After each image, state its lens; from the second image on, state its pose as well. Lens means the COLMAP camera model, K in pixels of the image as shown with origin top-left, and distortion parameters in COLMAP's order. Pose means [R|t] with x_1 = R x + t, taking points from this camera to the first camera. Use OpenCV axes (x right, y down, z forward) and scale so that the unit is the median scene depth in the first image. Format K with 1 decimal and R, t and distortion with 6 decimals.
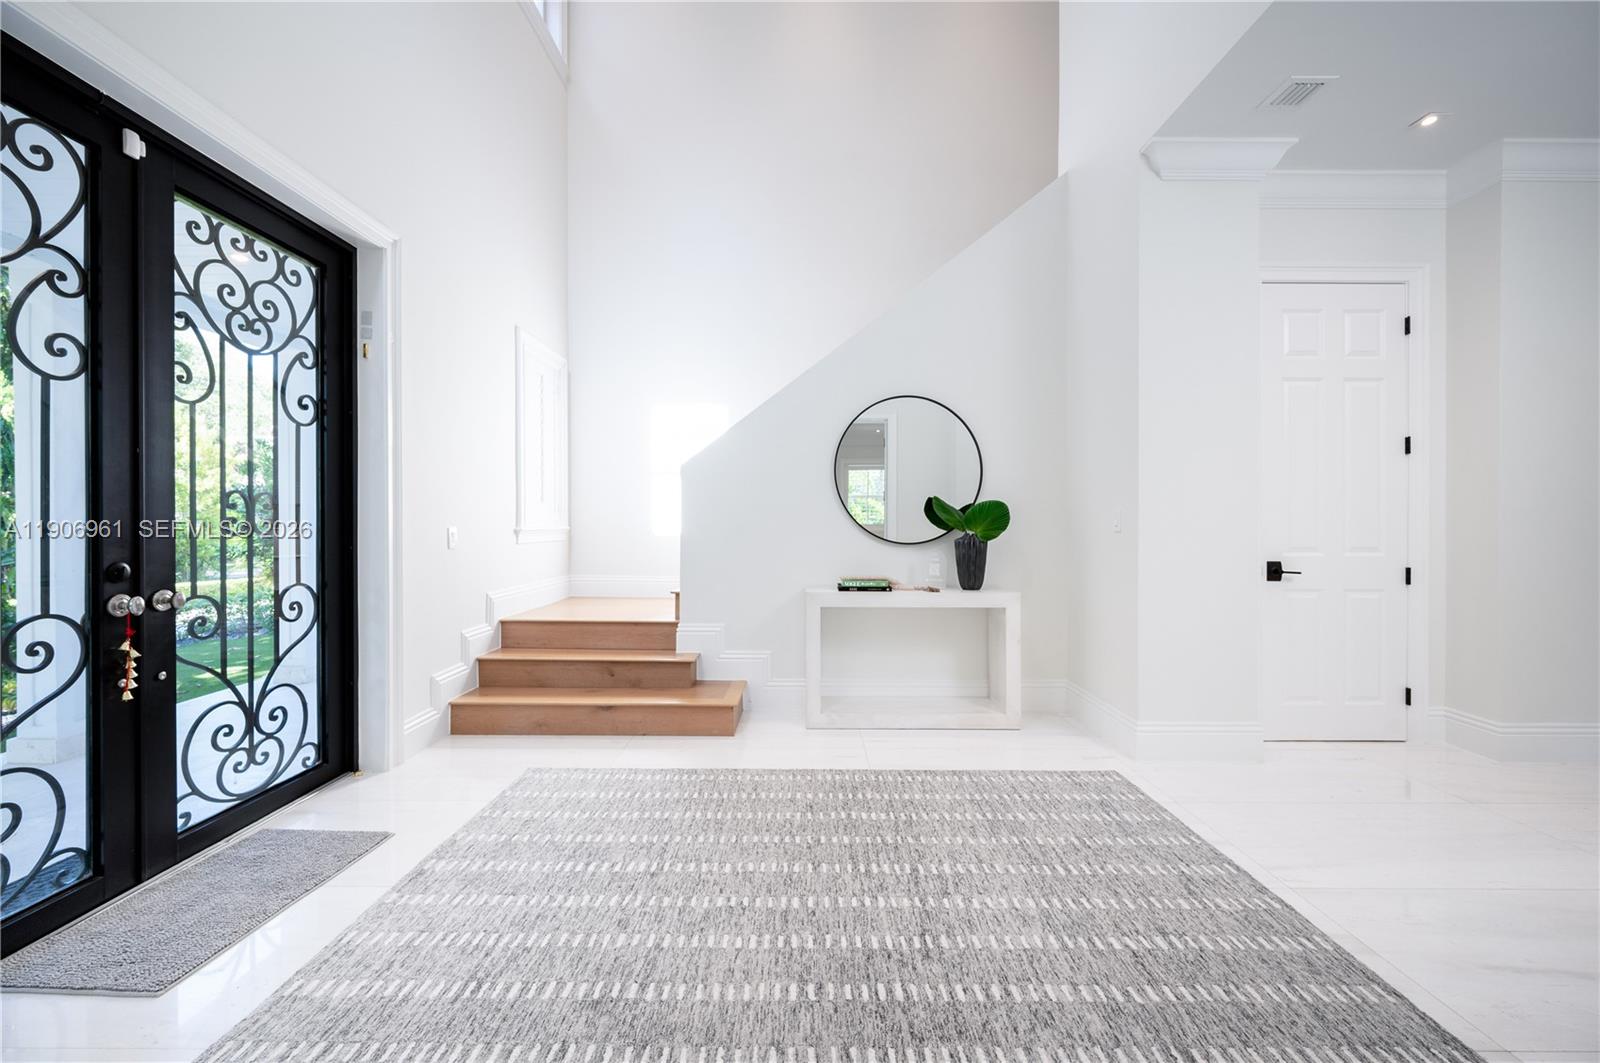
lens RADIAL K [[640.1, 0, 817.1], [0, 640.1, 530.3], [0, 0, 1]] dist [-0.002413, 0.000084]
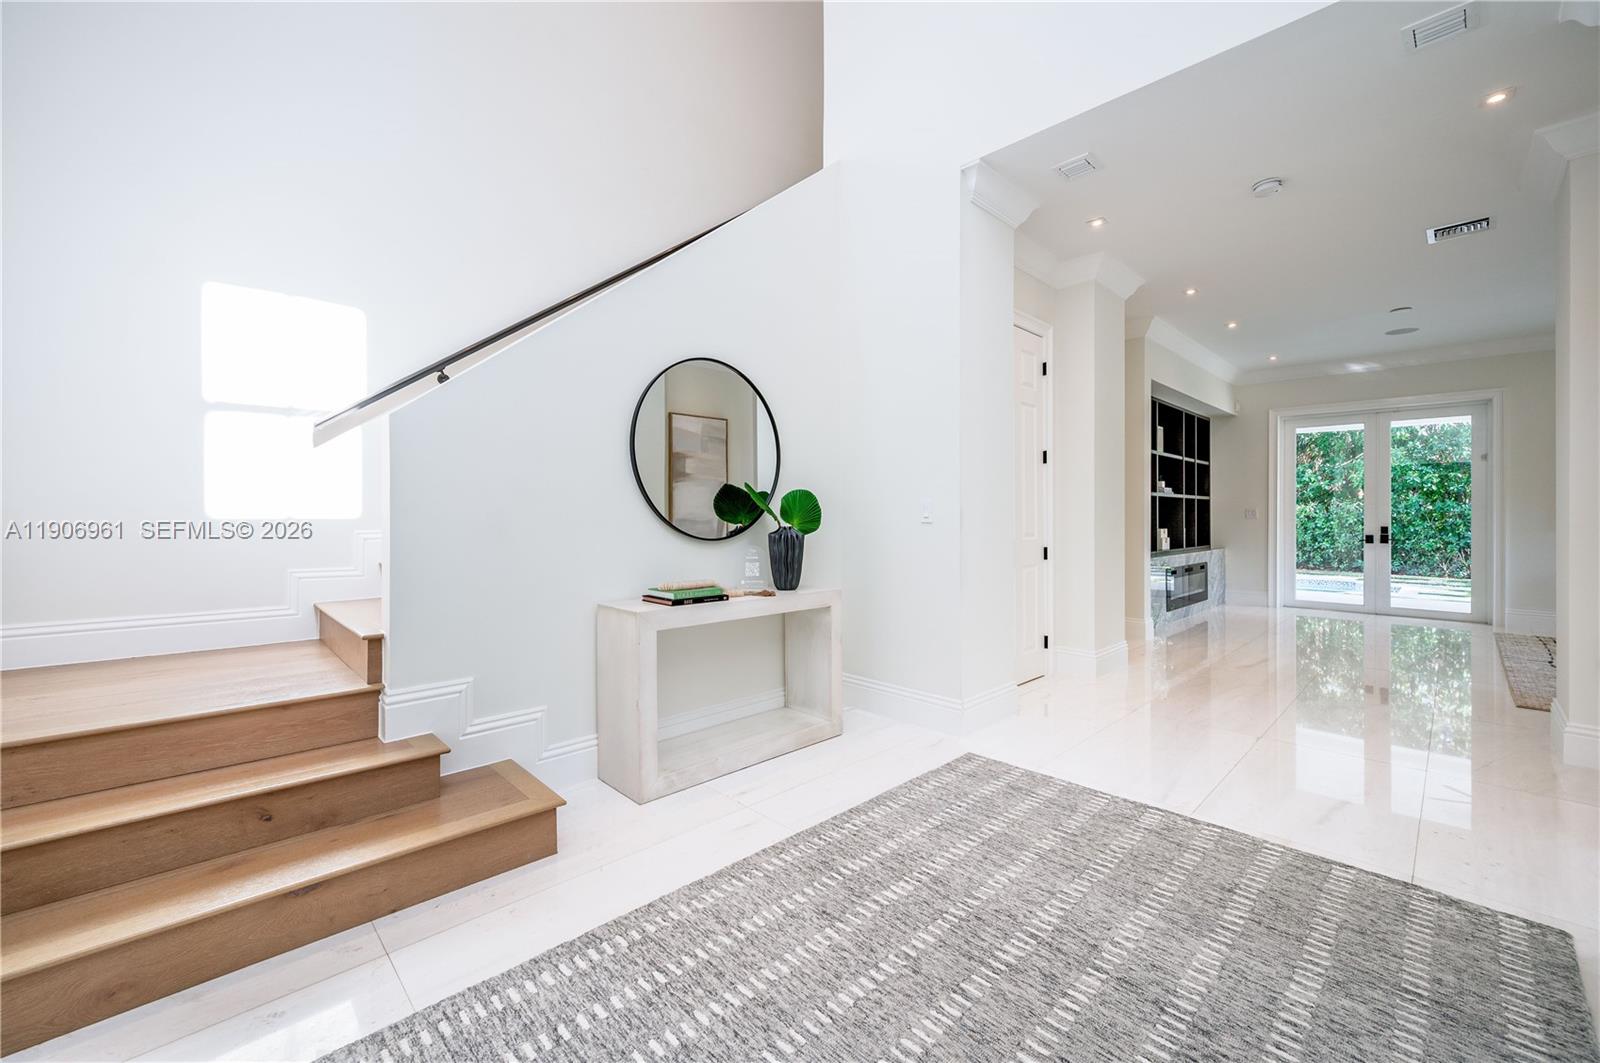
lens RADIAL K [[640.1, 0, 799.3], [0, 640.1, 521.6], [0, 0, 1]] dist [-0.002413, 0.000084]
pose [[0.722304, -0.008291, 0.691526, -0.502051], [0.006155, 0.999966, 0.005560, -0.009523], [-0.691548, 0.000241, 0.722330, 0.484138]]
